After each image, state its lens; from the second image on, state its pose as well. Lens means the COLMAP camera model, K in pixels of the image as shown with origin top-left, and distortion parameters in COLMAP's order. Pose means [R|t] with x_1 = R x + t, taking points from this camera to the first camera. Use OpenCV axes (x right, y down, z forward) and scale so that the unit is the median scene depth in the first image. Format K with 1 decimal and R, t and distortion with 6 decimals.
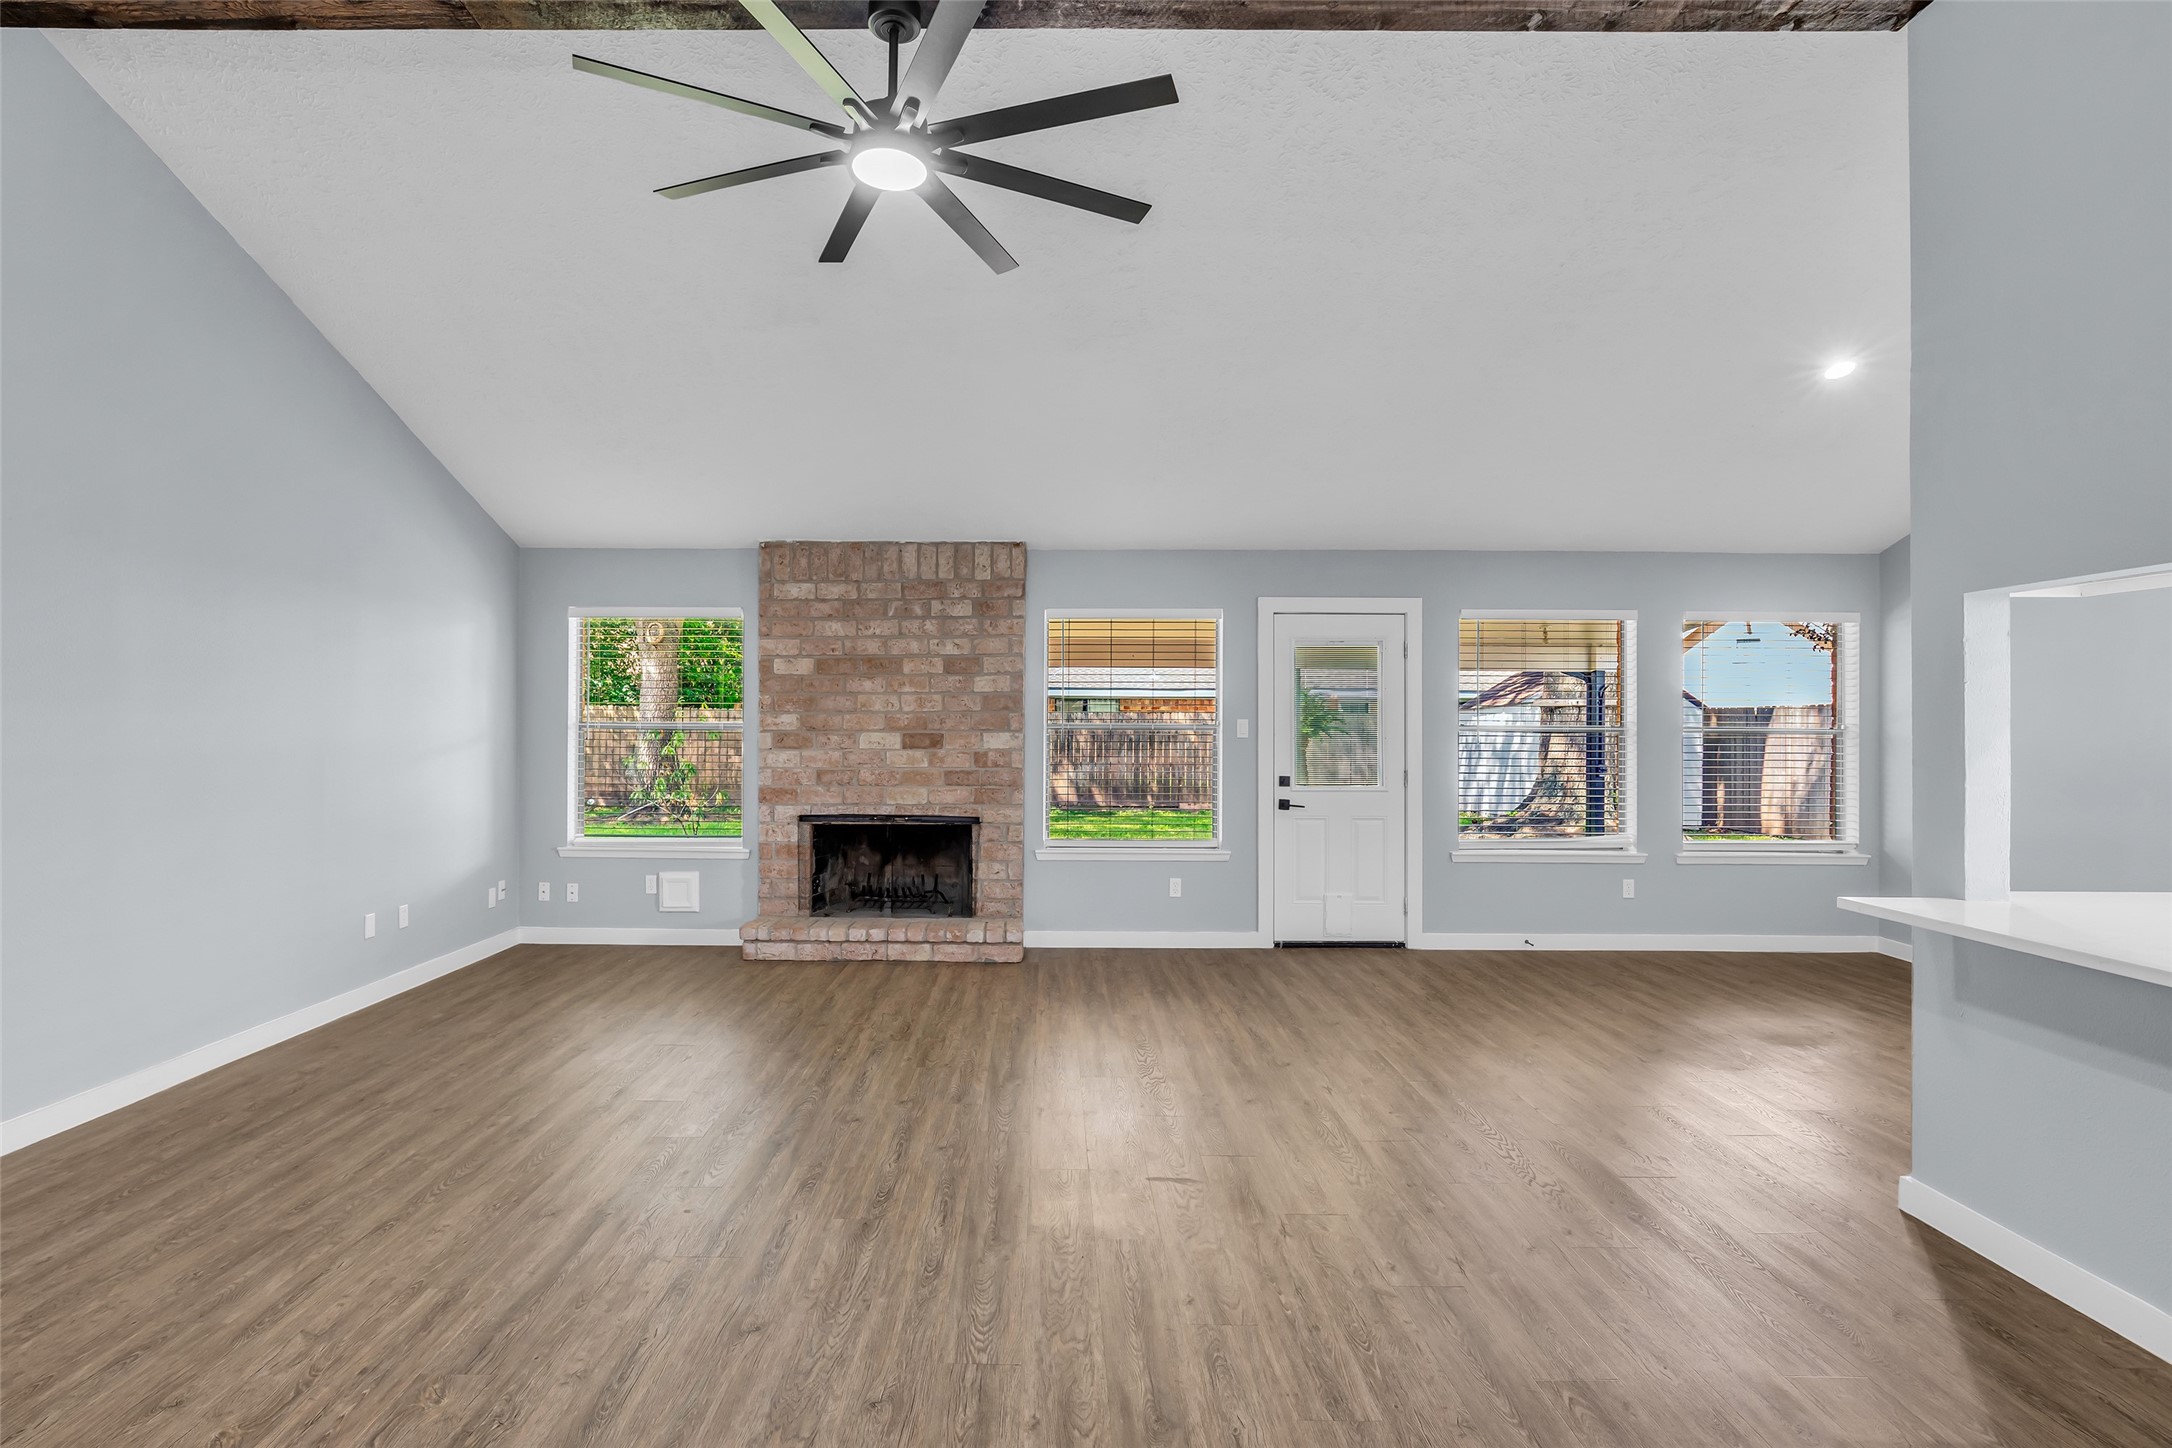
lens RADIAL K [[1010.5, 0, 1040.1], [0, 1010.5, 728.1], [0, 0, 1]] dist [-0.014832, 0.000646]
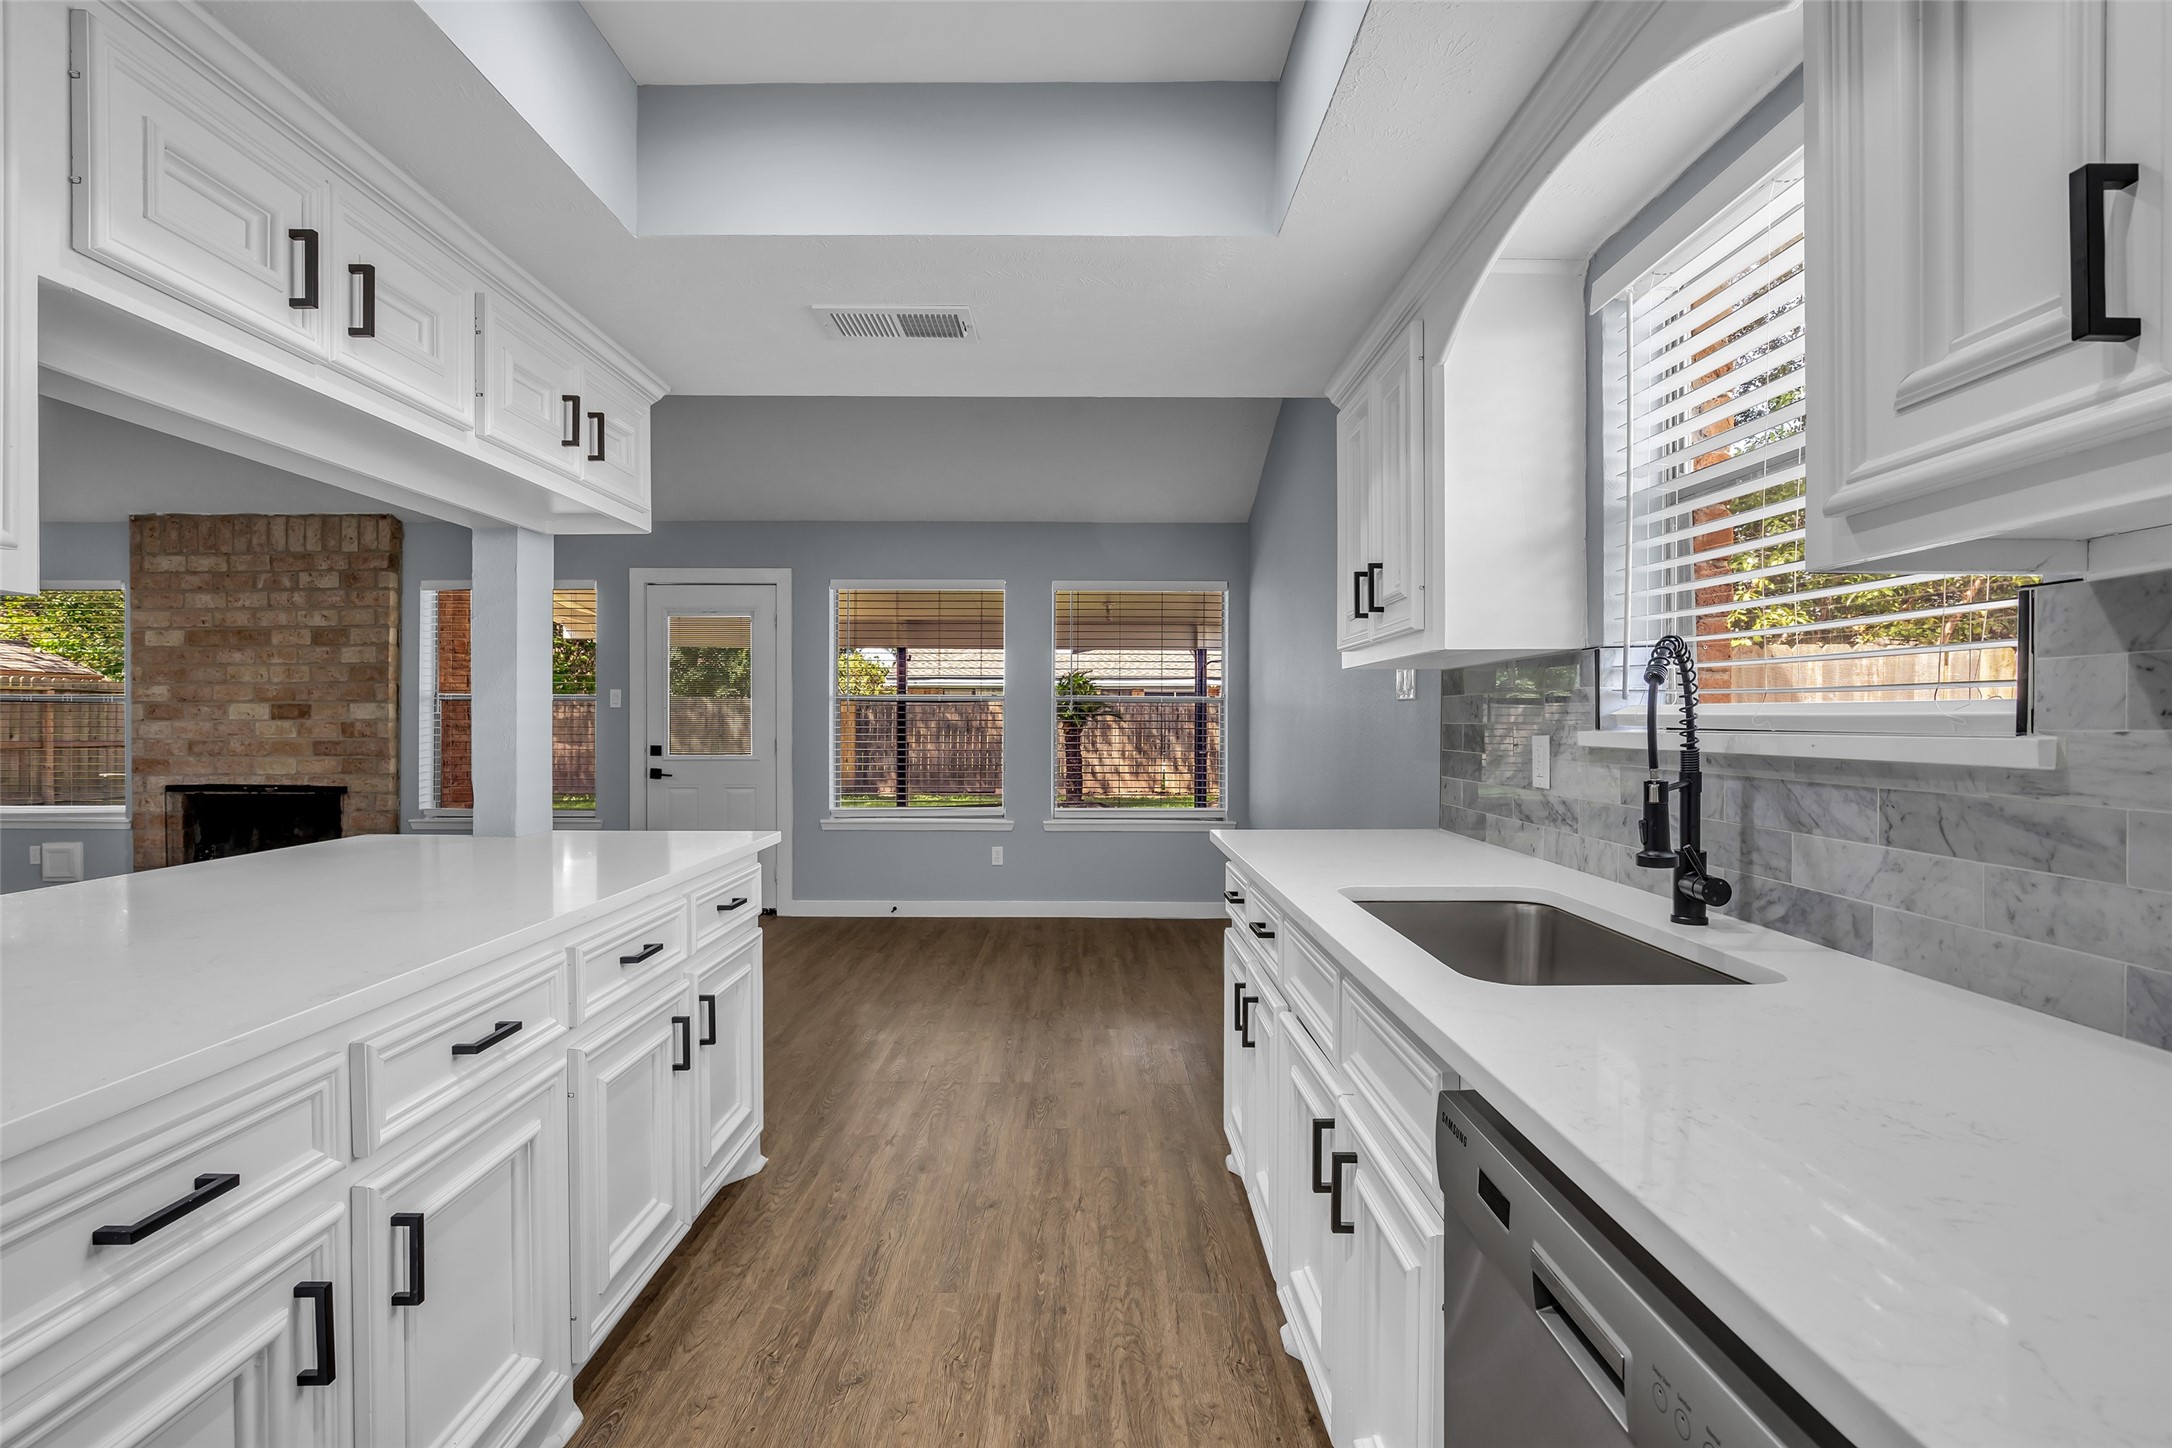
lens RADIAL K [[993.7, 0, 1083.3], [0, 993.7, 728.9], [0, 0, 1]] dist [-0.012862, 0.000945]
pose [[0.999896, -0.003287, 0.014073, 0.661915], [0.003208, 0.999979, 0.005607, 0.026915], [-0.014091, -0.005561, 0.999885, 0.002787]]
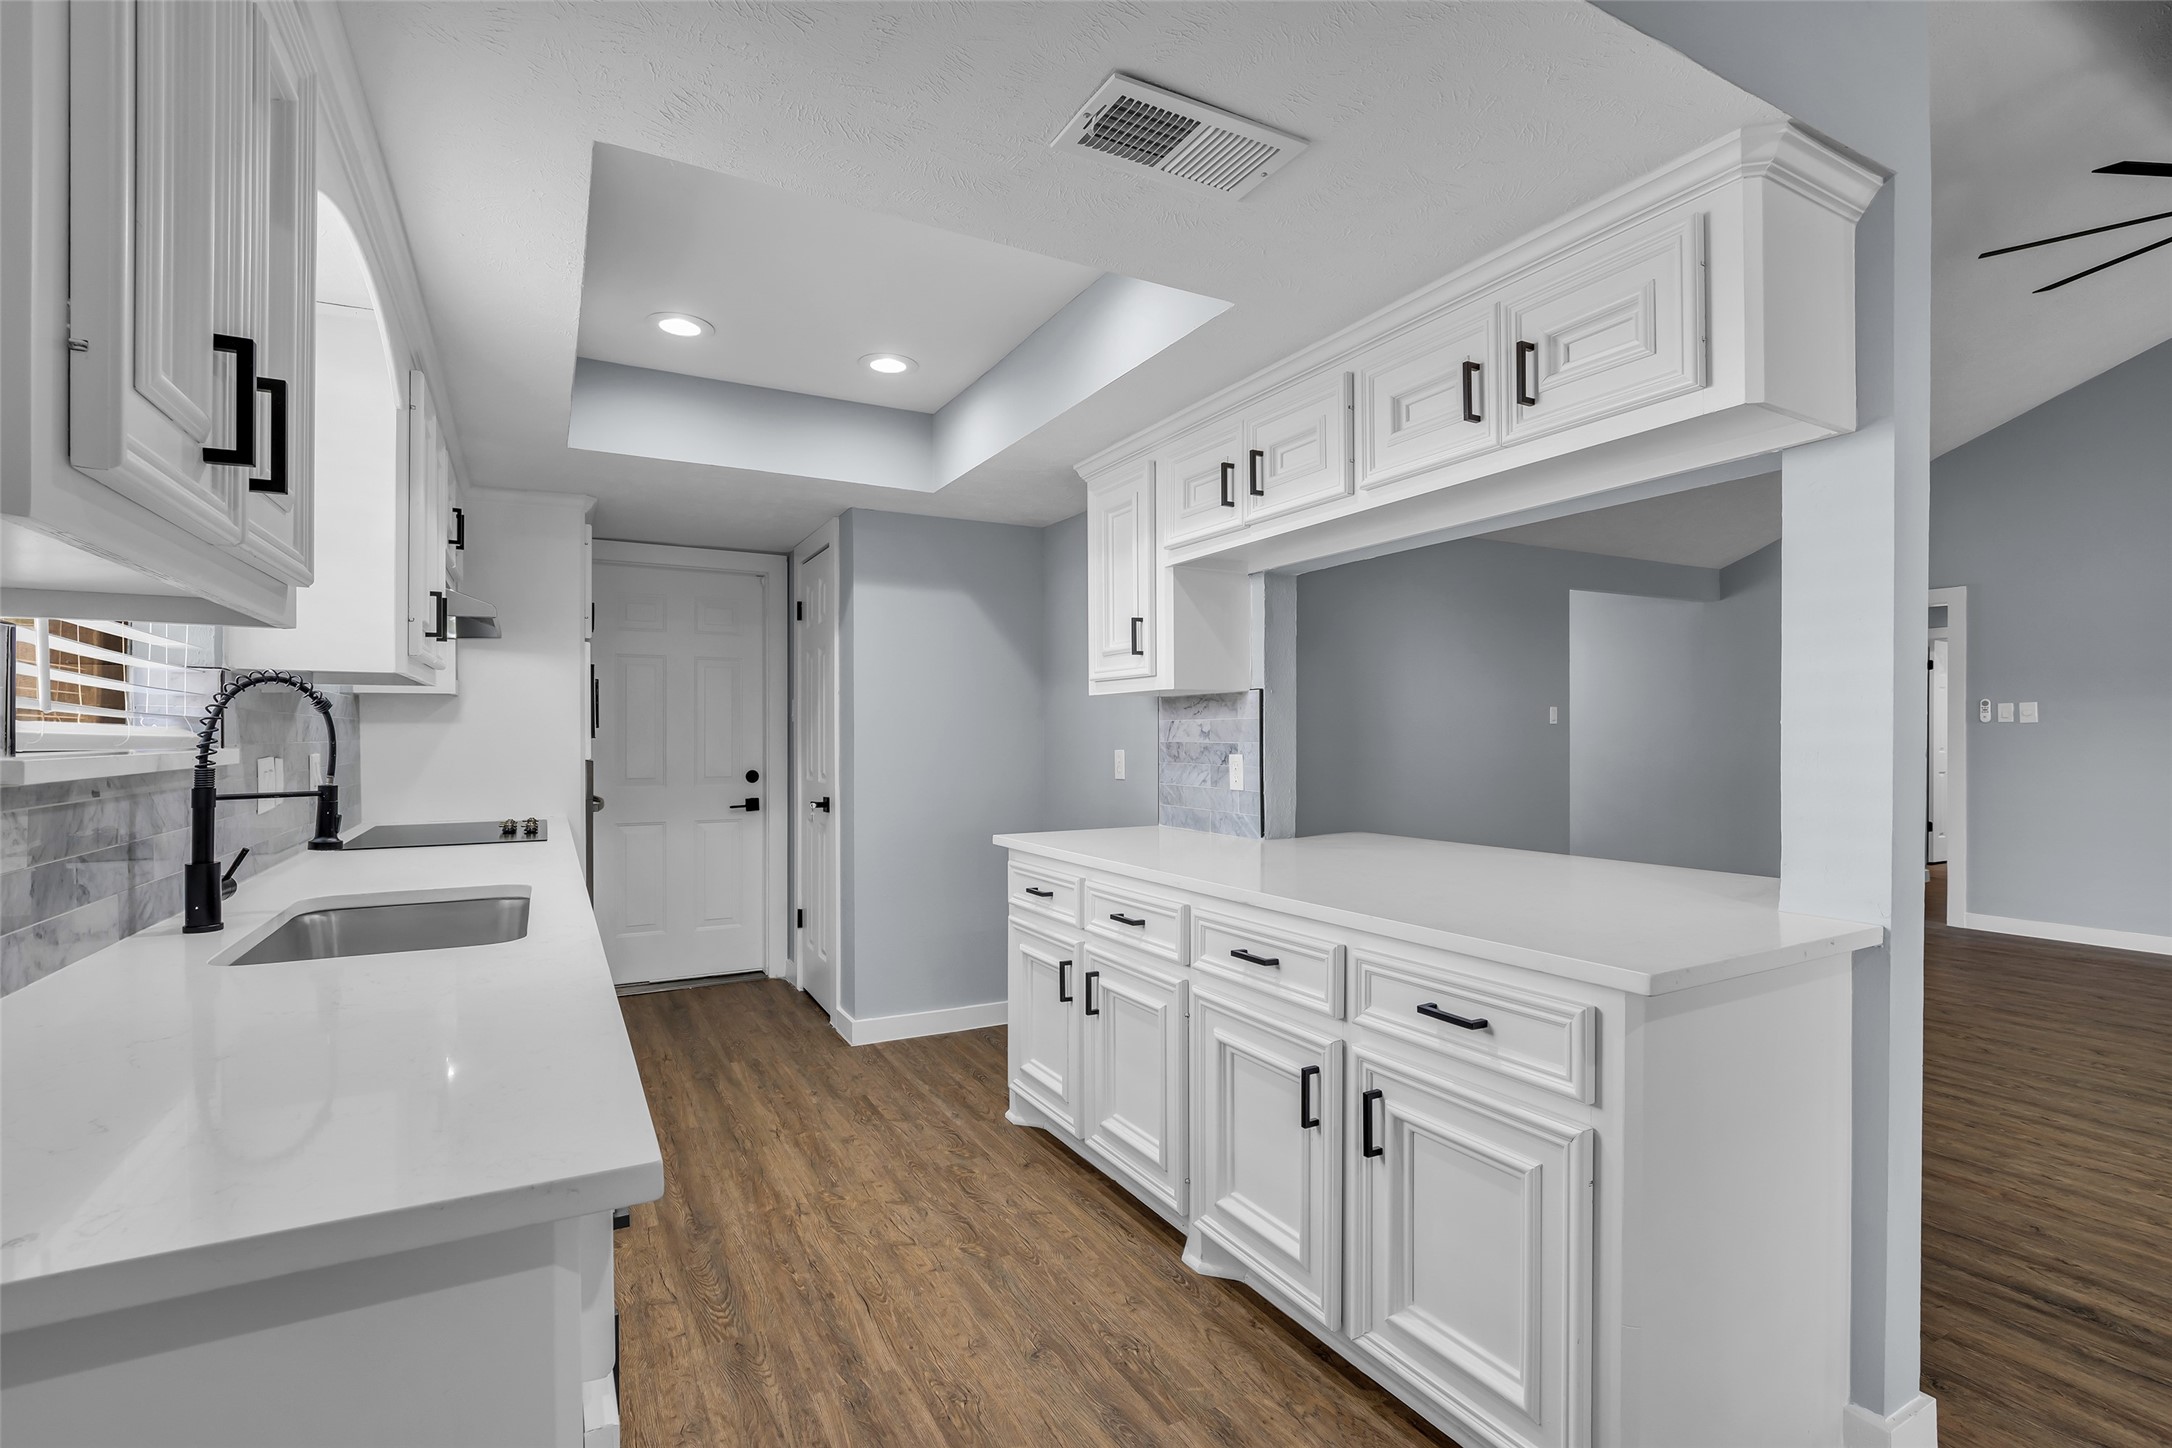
lens RADIAL K [[992.3, 0, 1091.6], [0, 992.3, 732.8], [0, 0, 1]] dist [-0.015473, 0.000356]
pose [[-0.868440, -0.003443, -0.495783, 0.740483], [-0.002740, 0.999994, -0.002144, 0.024634], [0.495788, -0.000504, -0.868444, 0.586493]]
